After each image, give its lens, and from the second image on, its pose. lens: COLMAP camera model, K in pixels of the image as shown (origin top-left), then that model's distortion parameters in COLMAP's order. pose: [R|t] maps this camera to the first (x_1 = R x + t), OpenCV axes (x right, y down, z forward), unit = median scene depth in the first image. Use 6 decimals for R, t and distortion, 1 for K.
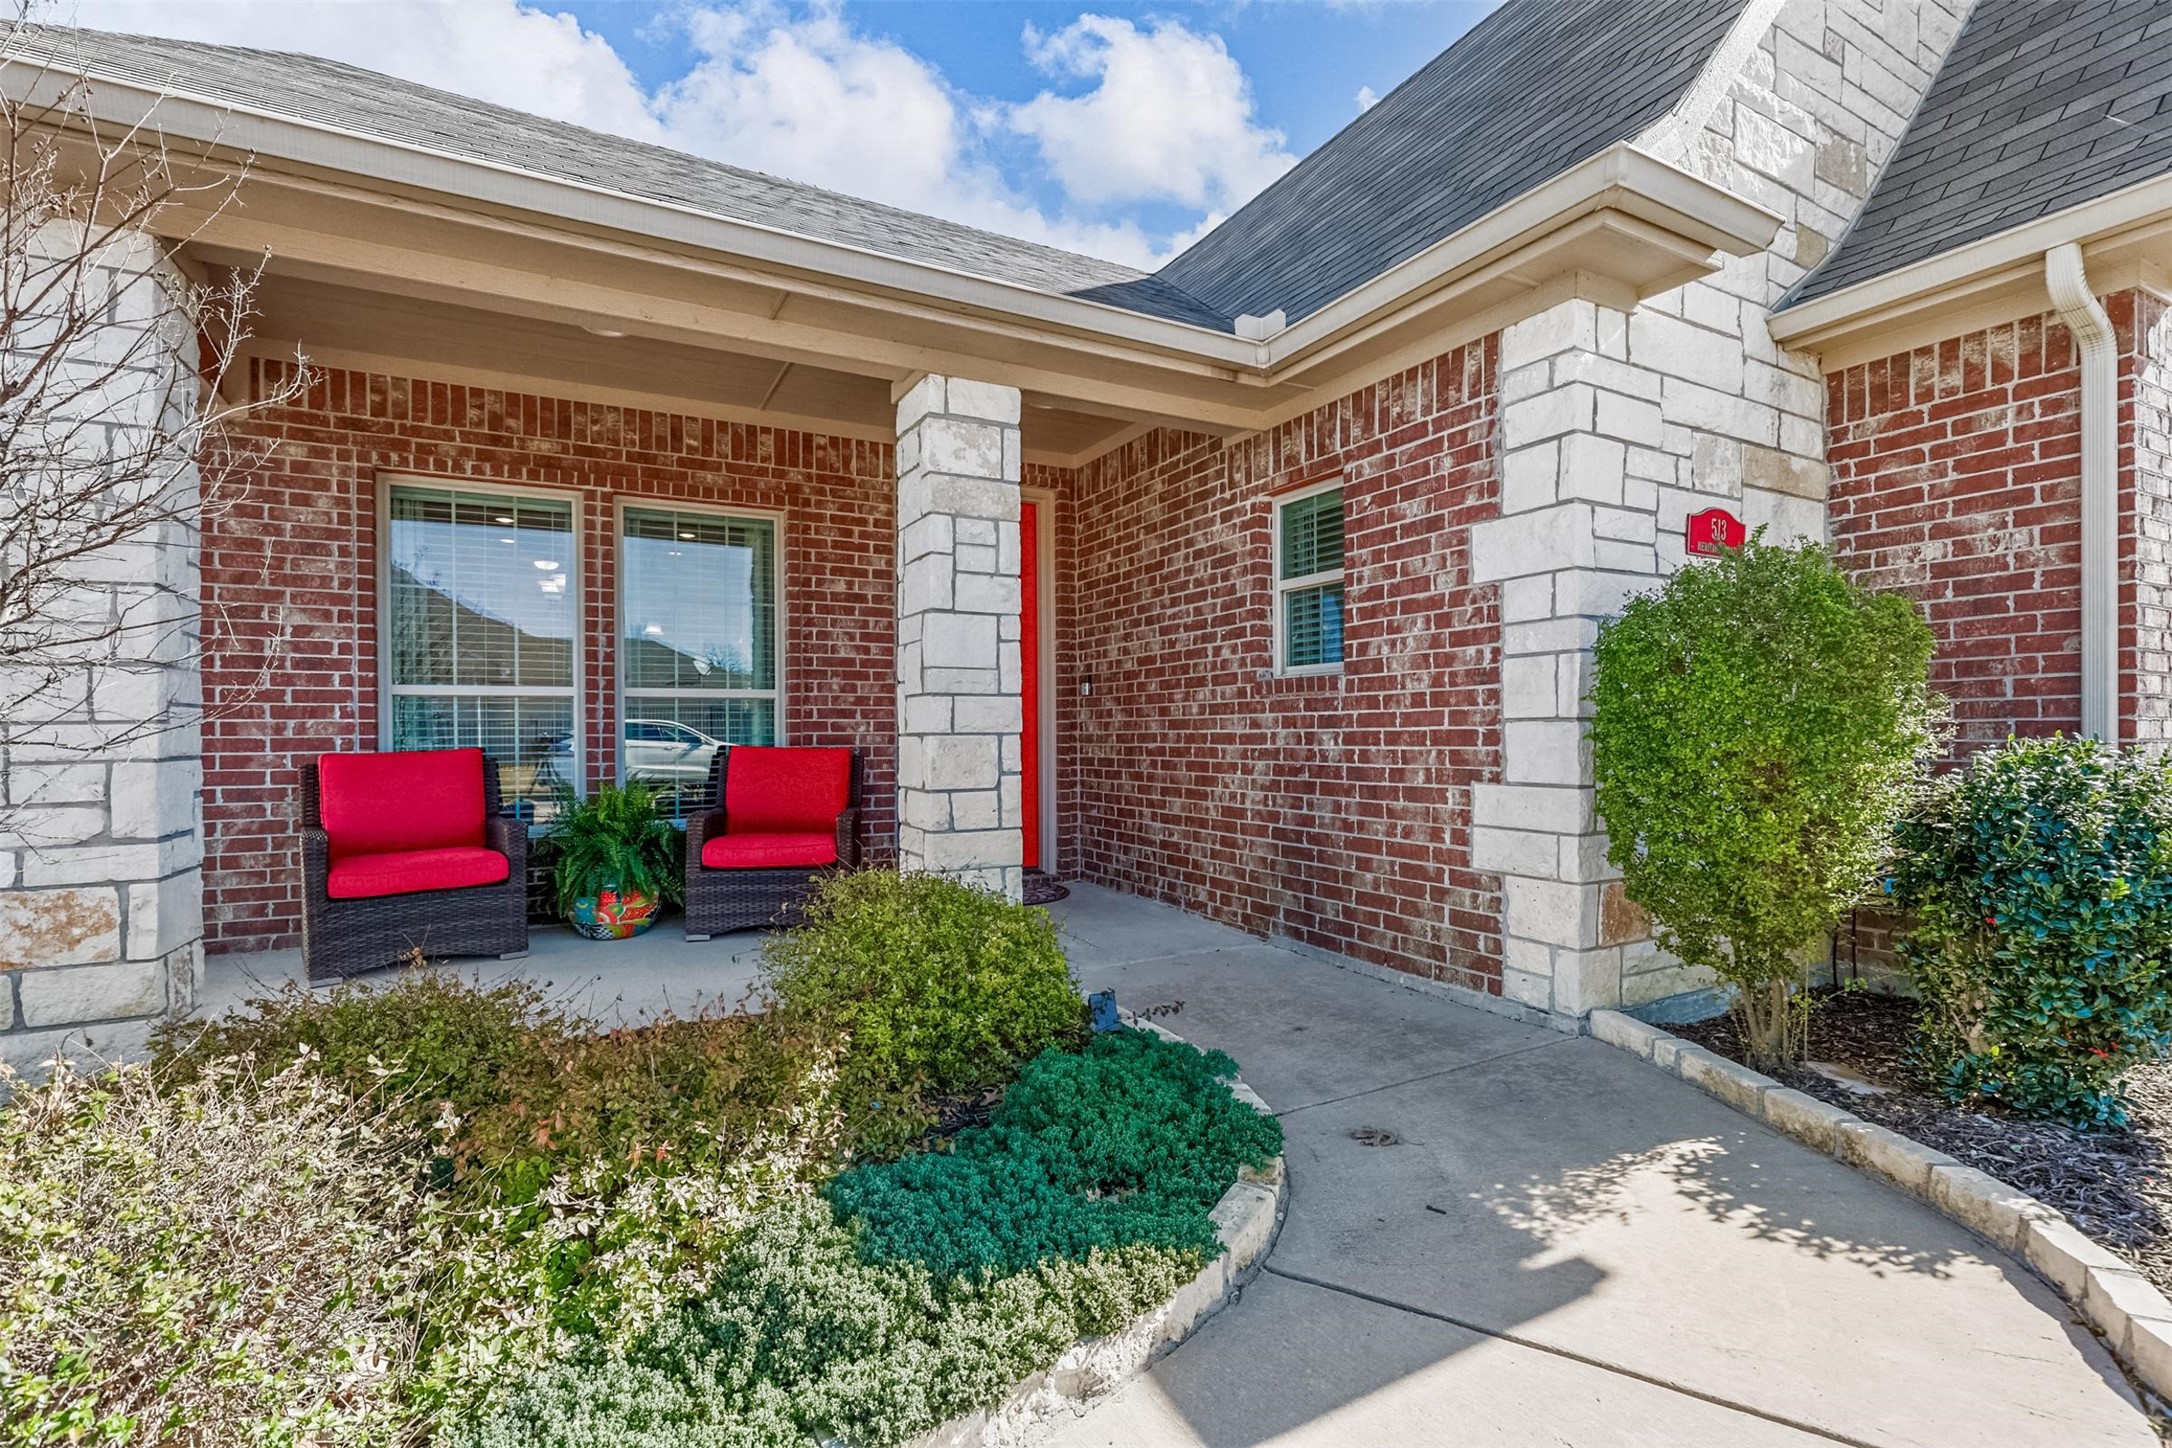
lens RADIAL K [[946.3, 0, 1084.6], [0, 946.3, 727.7], [0, 0, 1]] dist [-0.000508, -0.000027]
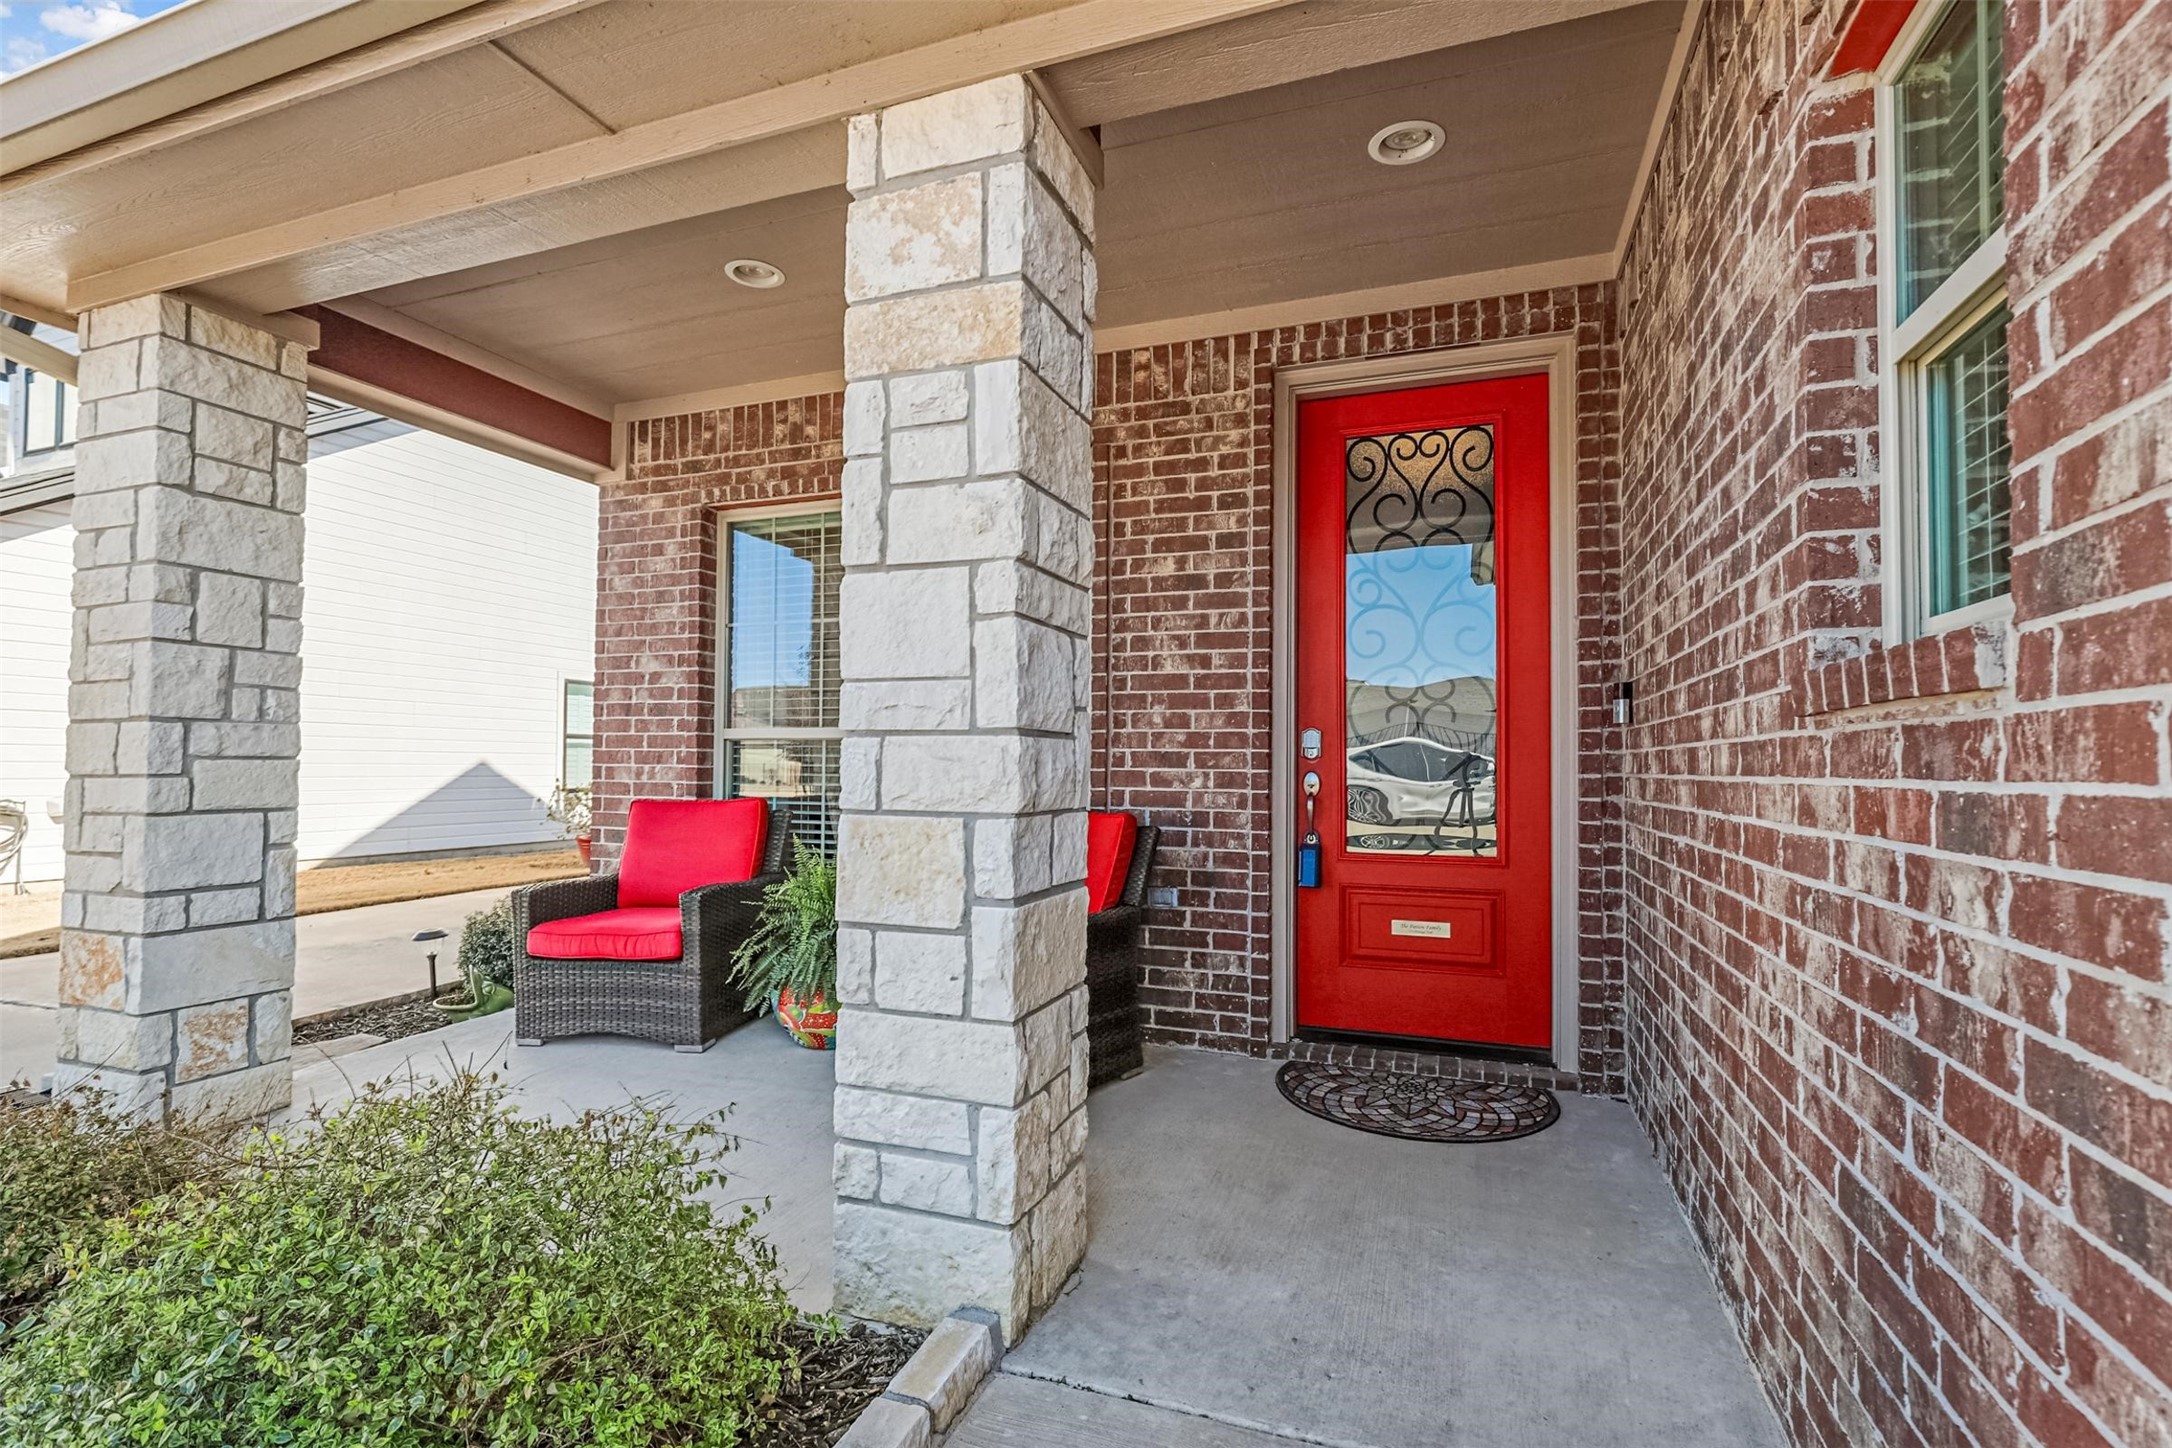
lens RADIAL K [[990.2, 0, 1092.5], [0, 990.2, 735.4], [0, 0, 1]] dist [0.002320, -0.000159]
pose [[0.664484, -0.010992, -0.747222, 0.305171], [-0.009458, 0.999688, -0.023117, -0.021177], [0.747243, 0.022428, 0.664173, 0.689405]]
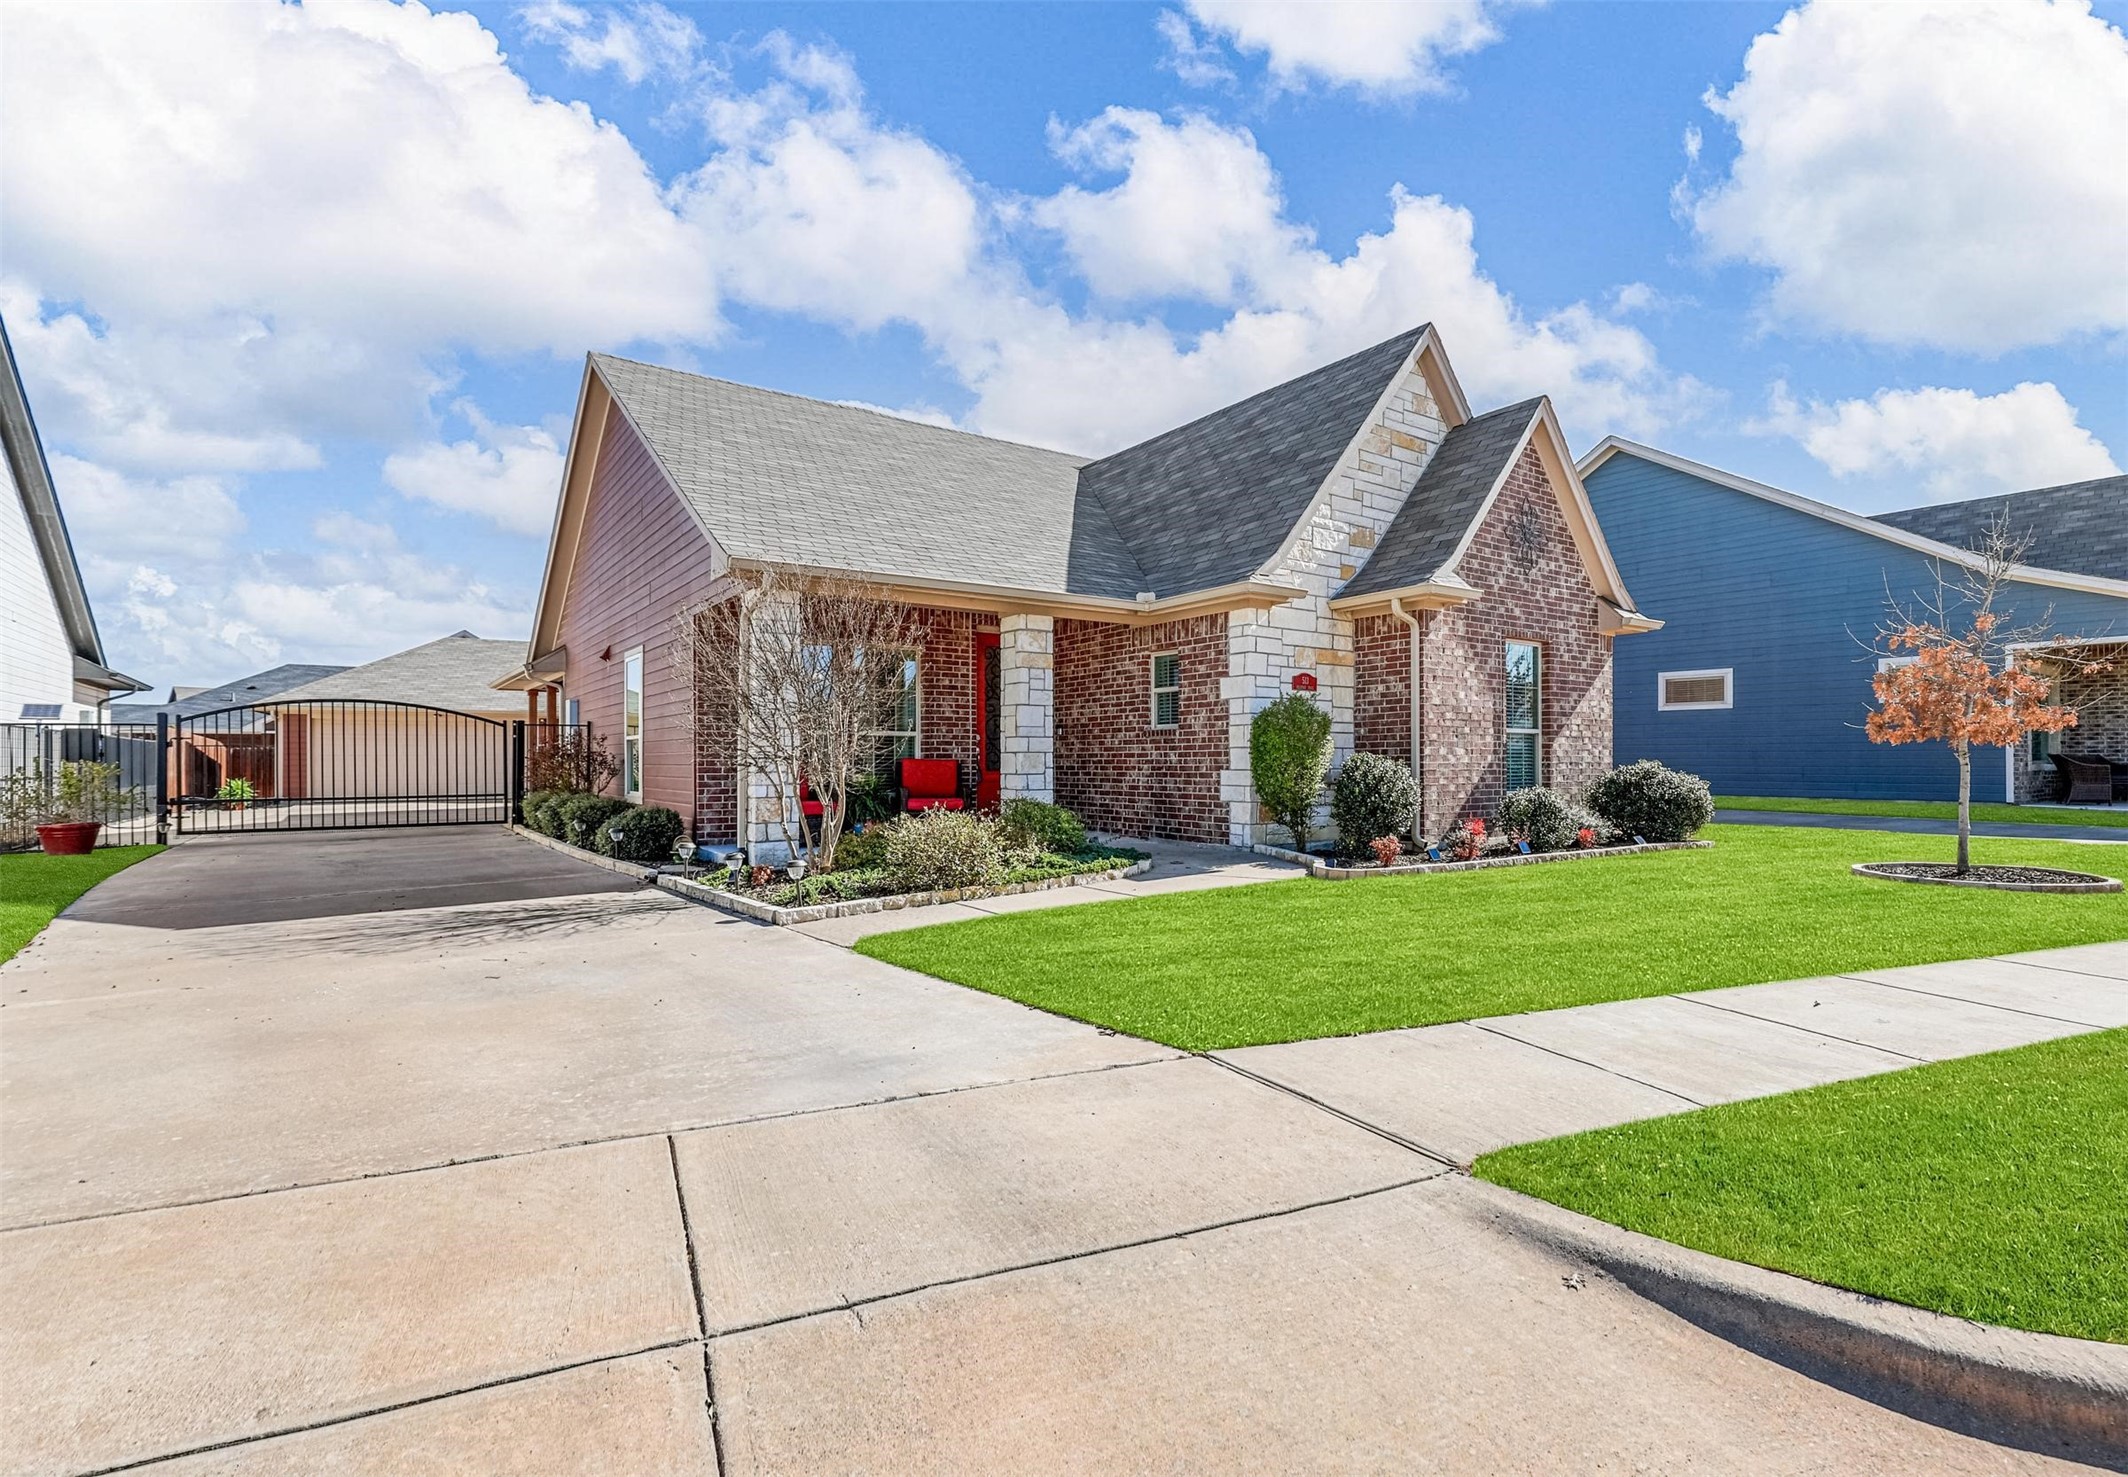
lens RADIAL K [[1024.2, 0, 1067.7], [0, 1024.2, 746.1], [0, 0, 1]] dist [0.000168, 0.000003]
pose [[0.994020, 0.003936, 0.109123, -0.324477], [-0.003028, 0.999959, -0.008488, 0.012904], [-0.109152, 0.008107, 0.993992, -1.723318]]
